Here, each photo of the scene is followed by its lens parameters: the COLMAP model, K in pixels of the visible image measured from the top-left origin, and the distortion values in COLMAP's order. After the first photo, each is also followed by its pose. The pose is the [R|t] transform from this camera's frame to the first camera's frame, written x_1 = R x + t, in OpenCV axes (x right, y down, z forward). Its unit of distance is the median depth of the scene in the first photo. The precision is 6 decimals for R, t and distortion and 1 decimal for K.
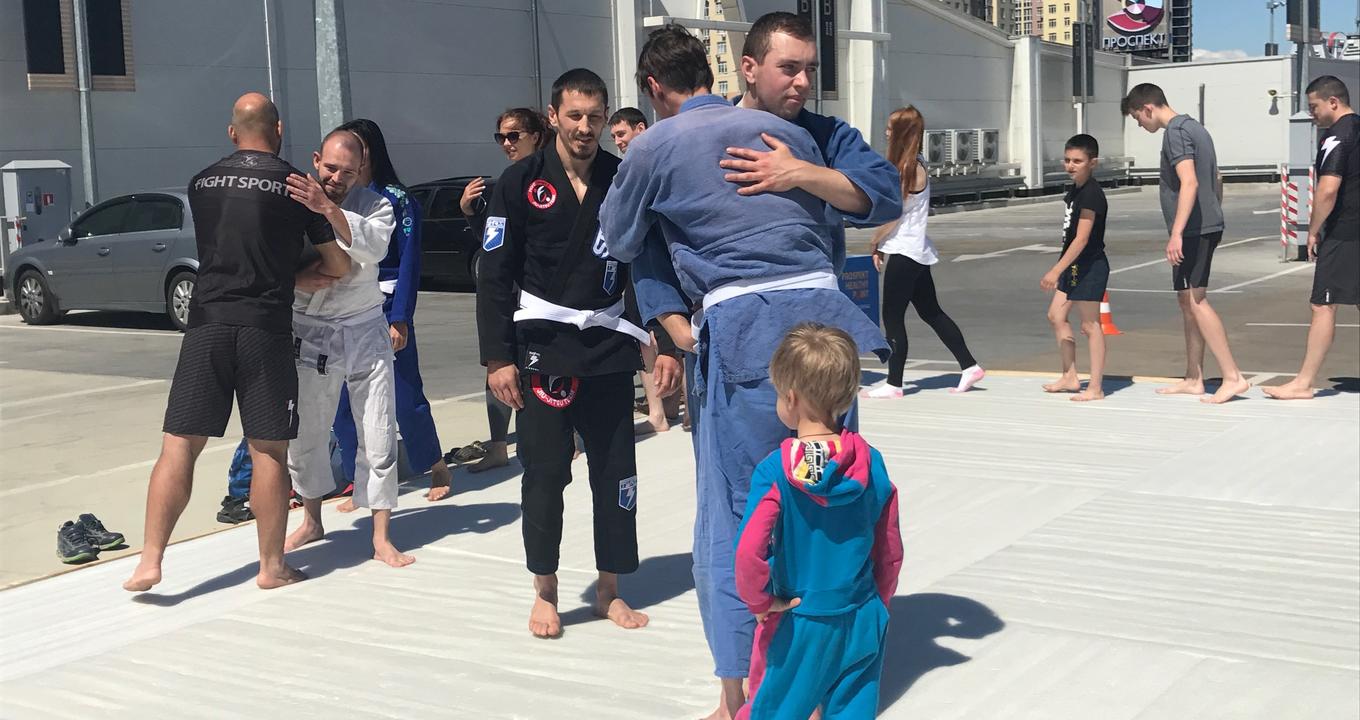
lens RADIAL K [[1611.7, 0, 679.2], [0, 1611.7, 366.3], [0, 0, 1]] dist [0.047498, 0.000000]
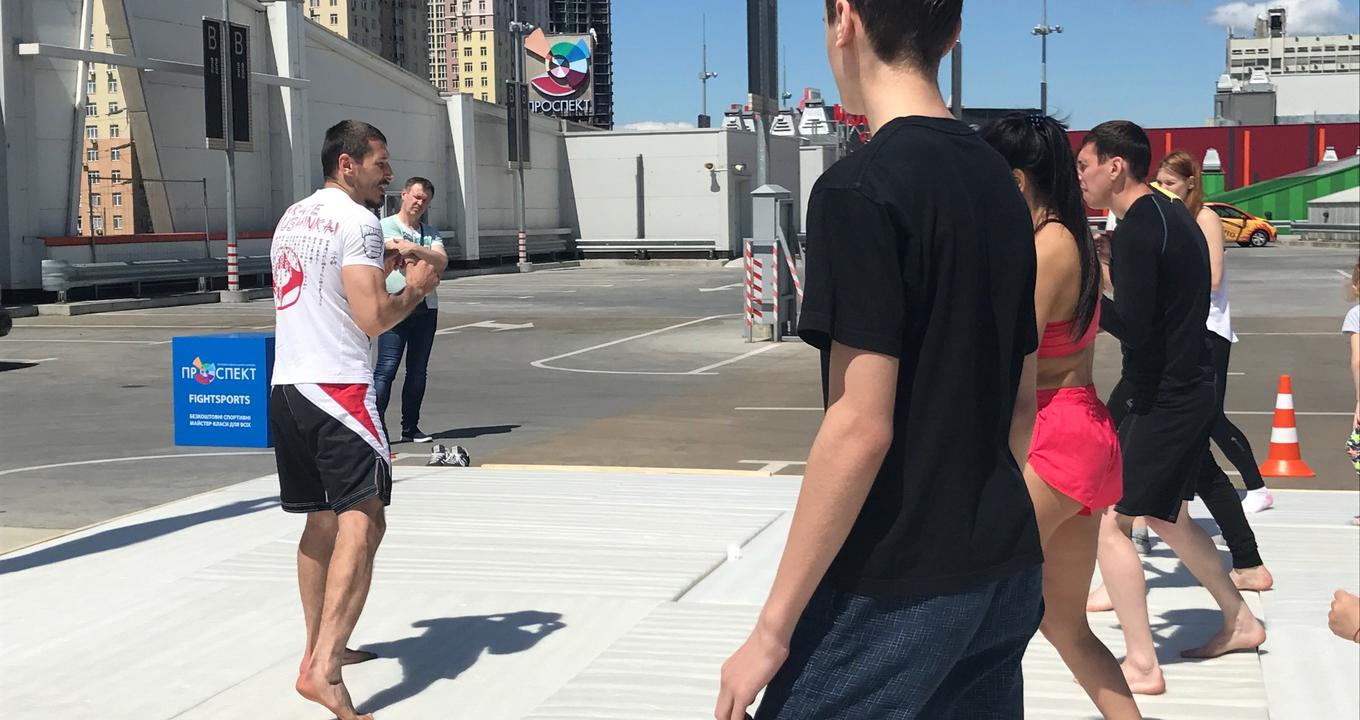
lens RADIAL K [[1790.7, 0, 676.2], [0, 1790.7, 360.6], [0, 0, 1]] dist [0.114931, 0.000000]
pose [[0.942254, 0.001507, 0.334896, -0.019682], [0.016084, 0.998632, -0.049746, -0.001871], [-0.334513, 0.052260, 0.940941, 0.027000]]
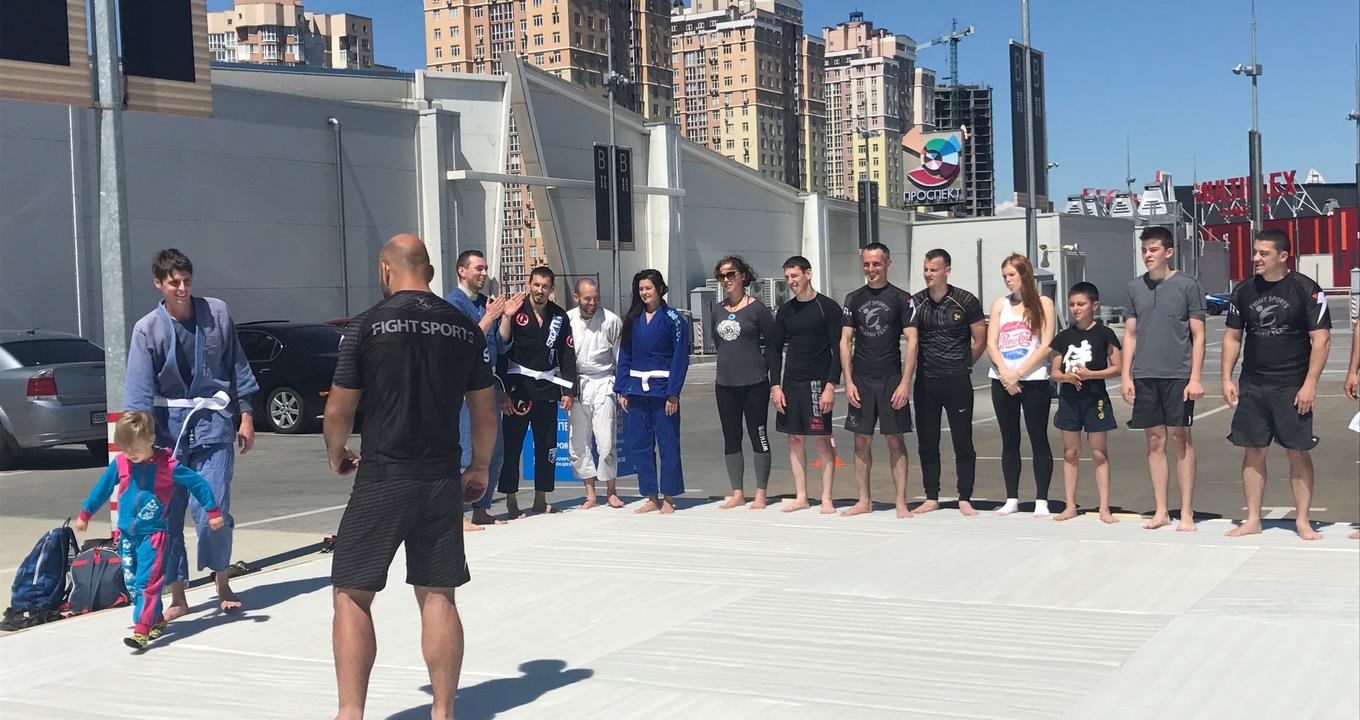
lens RADIAL K [[1611.7, 0, 665.0], [0, 1611.7, 379.8], [0, 0, 1]] dist [0.047498, 0.000000]
pose [[0.995131, 0.002312, 0.098531, 0.024785], [0.005534, 0.996837, -0.079285, 0.005276], [-0.098403, 0.079445, 0.991970, -0.070704]]
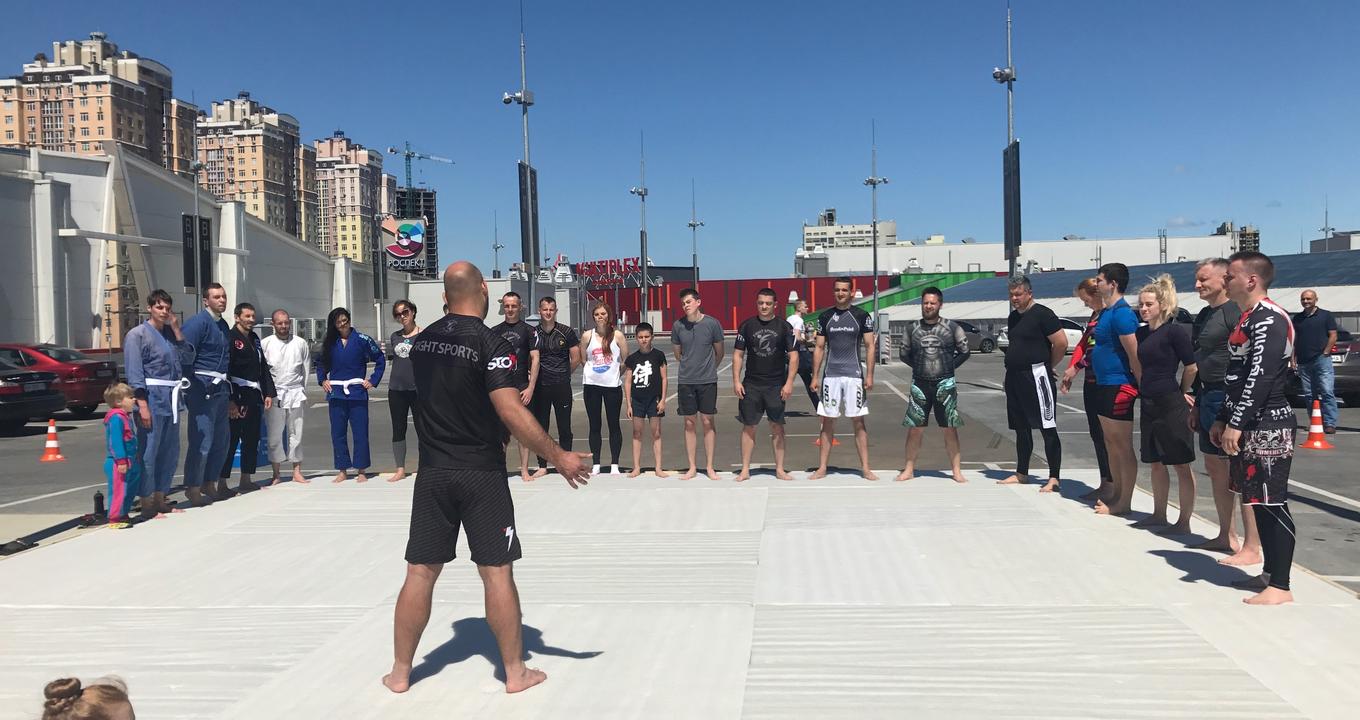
lens RADIAL K [[1115.3, 0, 666.1], [0, 1115.3, 355.5], [0, 0, 1]] dist [0.045314, -0.079583]
pose [[0.874411, 0.009851, 0.485087, -0.049523], [0.045261, 0.993778, -0.101769, 0.006695], [-0.483071, 0.110943, 0.868524, -0.051423]]
